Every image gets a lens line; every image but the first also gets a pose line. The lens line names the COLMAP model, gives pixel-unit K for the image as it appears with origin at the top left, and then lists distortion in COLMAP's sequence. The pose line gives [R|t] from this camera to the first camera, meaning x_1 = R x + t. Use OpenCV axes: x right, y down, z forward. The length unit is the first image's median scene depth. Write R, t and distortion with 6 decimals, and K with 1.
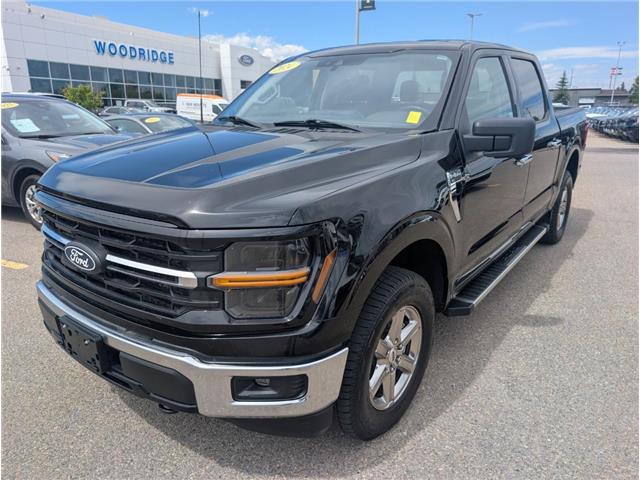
lens RADIAL K [[453.5, 0, 333.1], [0, 453.5, 243.0], [0, 0, 1]] dist [-0.006752, -0.000396]
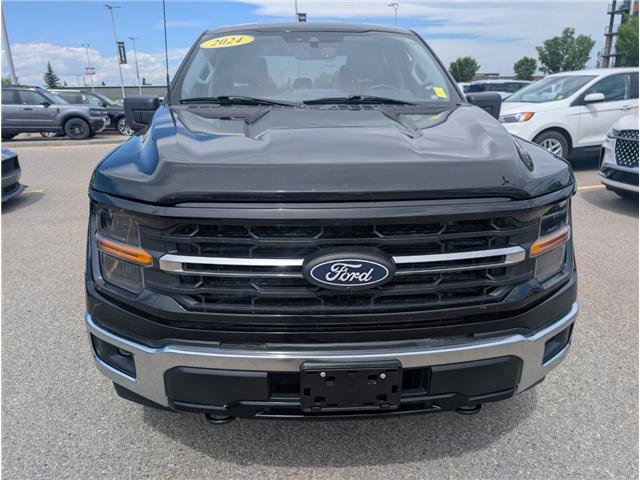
lens RADIAL K [[444.3, 0, 320.0], [0, 444.3, 240.0], [0, 0, 1]] dist [0.033002, -0.074819]
pose [[0.770952, -0.198212, 0.605264, -1.043460], [0.192902, 0.978371, 0.074689, -0.084659], [-0.606978, 0.059175, 0.792513, 0.451454]]
